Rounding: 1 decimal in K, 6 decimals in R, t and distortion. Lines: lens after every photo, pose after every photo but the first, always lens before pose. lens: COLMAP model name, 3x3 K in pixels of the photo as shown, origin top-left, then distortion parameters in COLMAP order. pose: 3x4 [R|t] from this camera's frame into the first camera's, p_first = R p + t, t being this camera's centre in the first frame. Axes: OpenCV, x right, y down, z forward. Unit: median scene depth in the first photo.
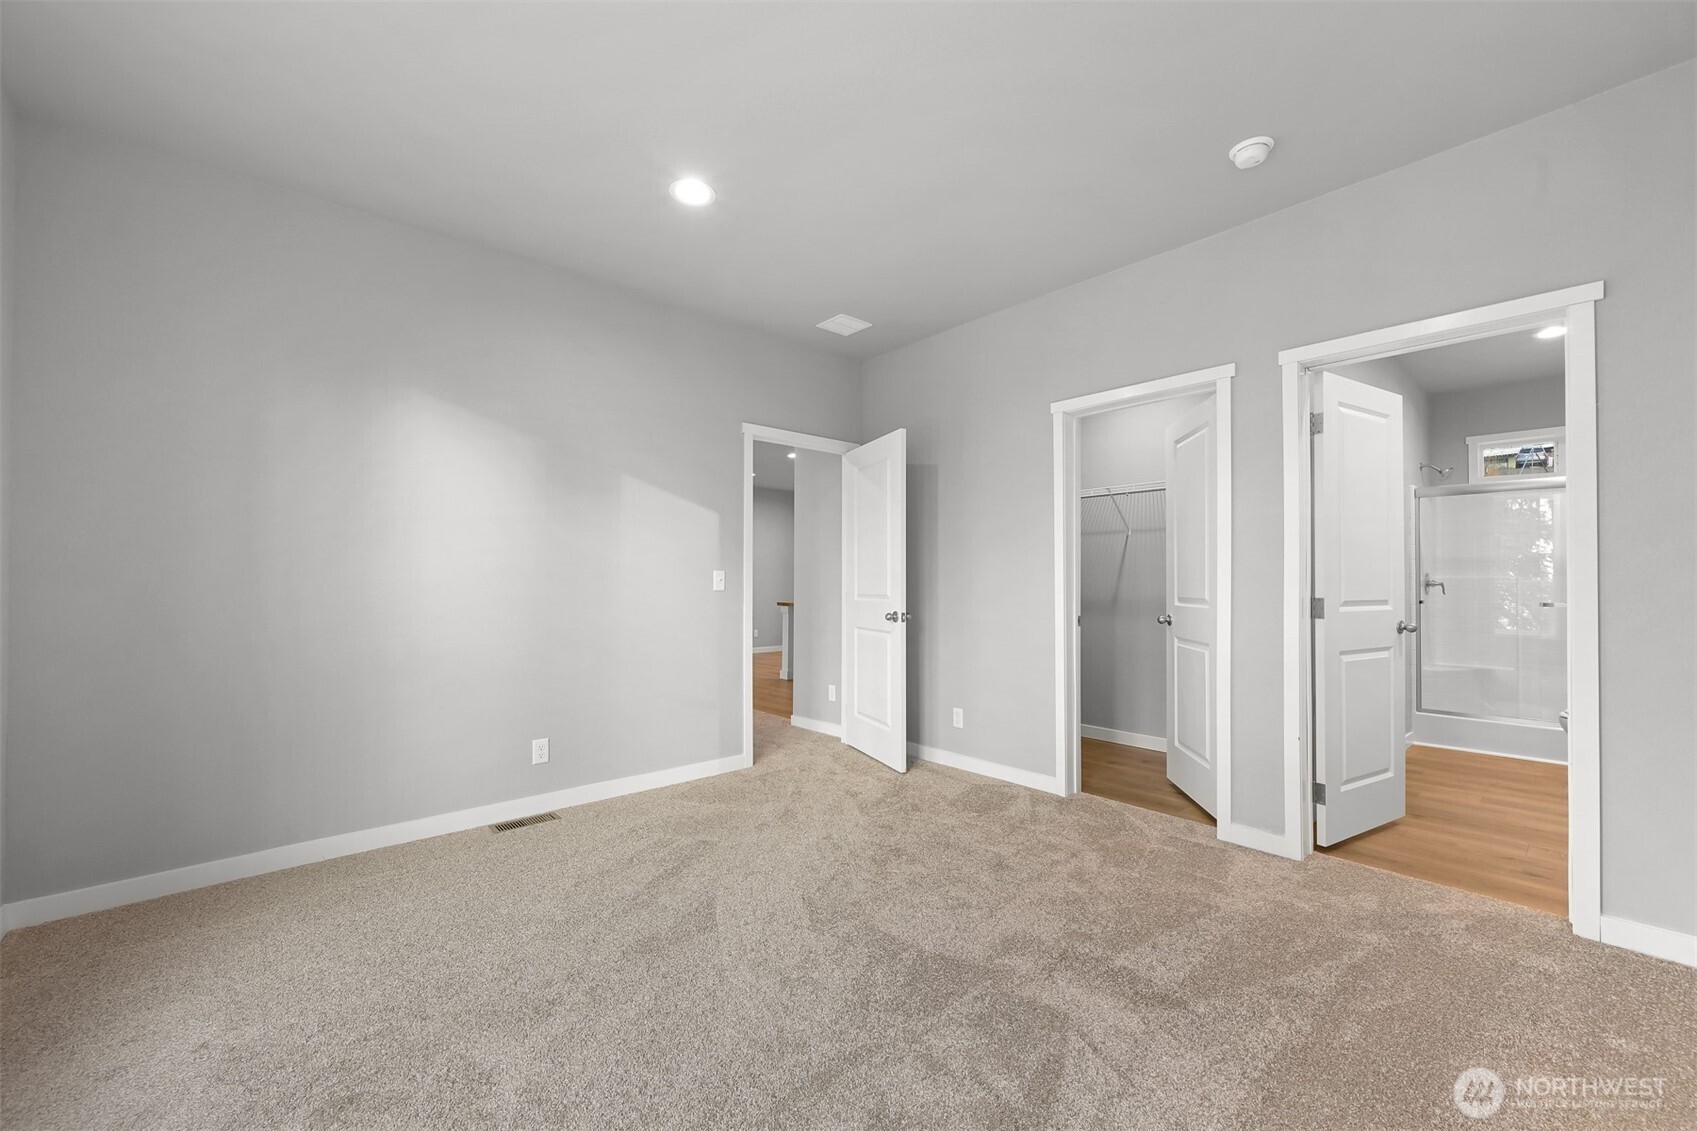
lens RADIAL K [[686.0, 0, 850.6], [0, 686.0, 573.0], [0, 0, 1]] dist [0.000564, -0.002012]
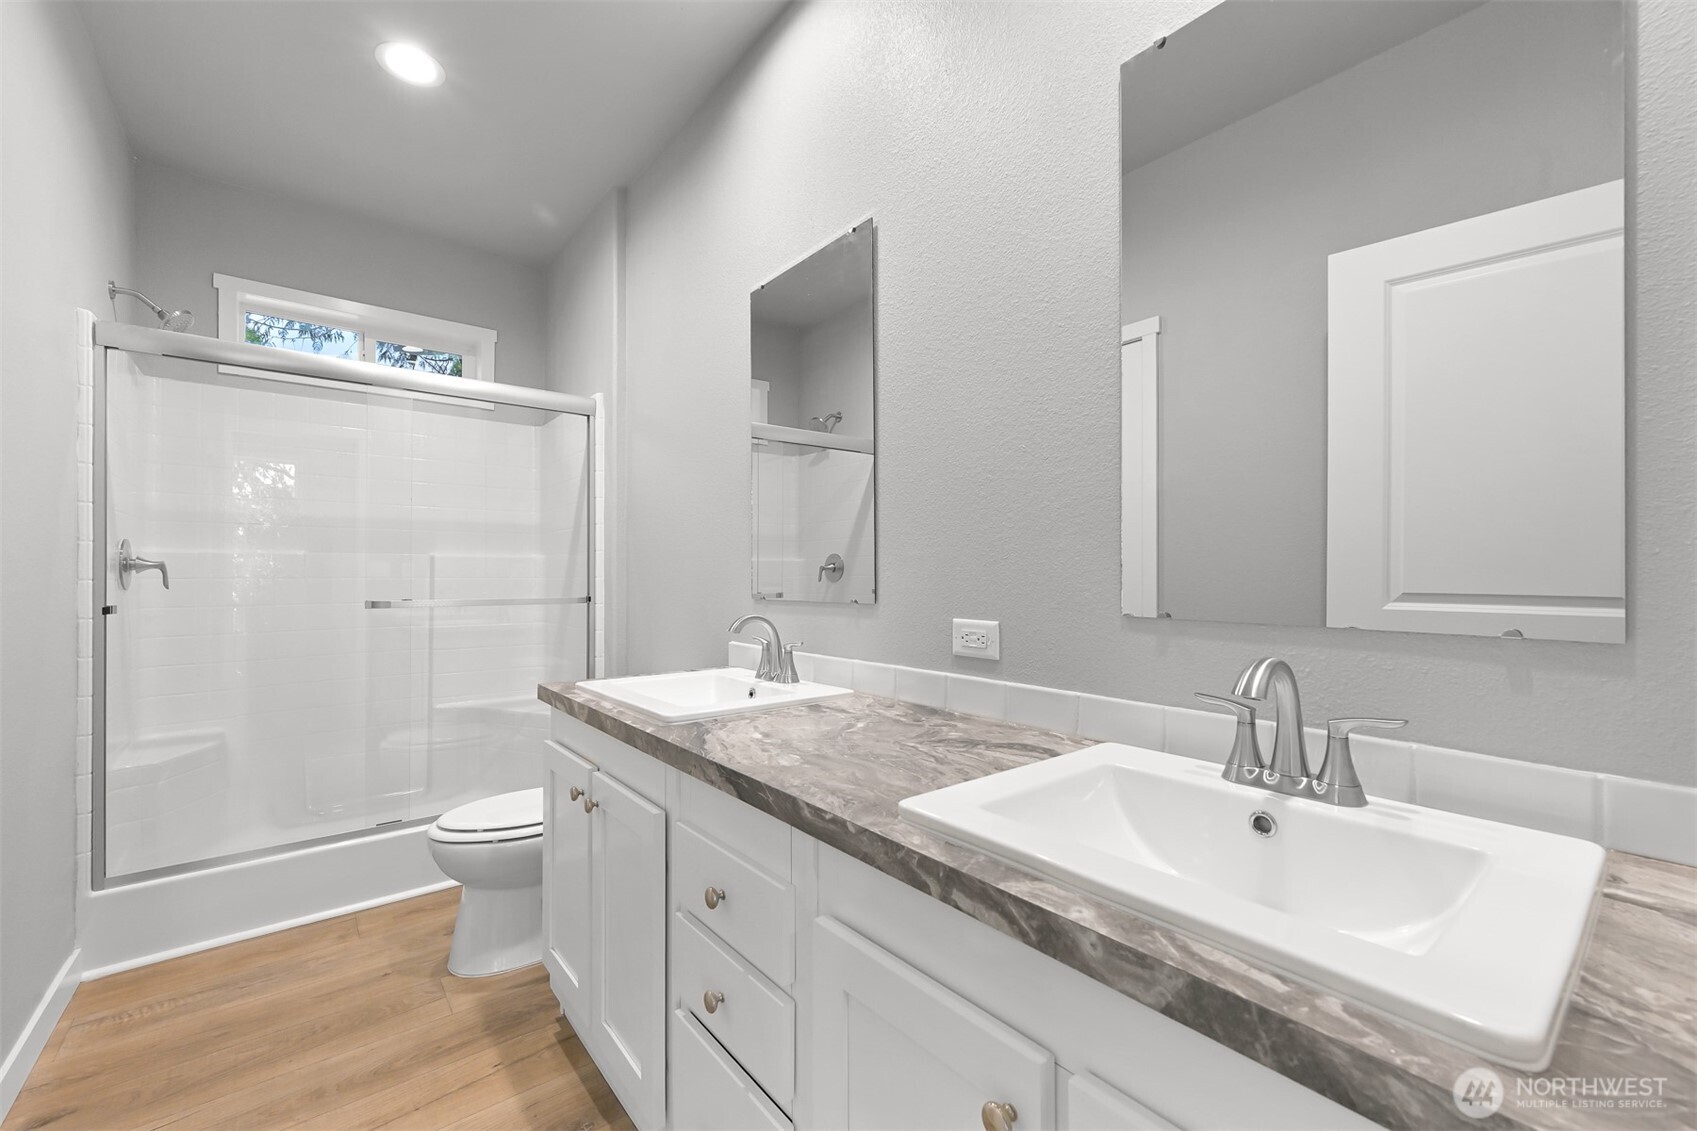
lens RADIAL K [[686.0, 0, 849.5], [0, 686.0, 562.7], [0, 0, 1]] dist [0.000564, -0.002012]
pose [[0.052885, -0.004235, 0.998592, 0.445801], [-0.017652, 0.999831, 0.005175, 0.004423], [-0.998445, -0.017901, 0.052801, 0.534643]]
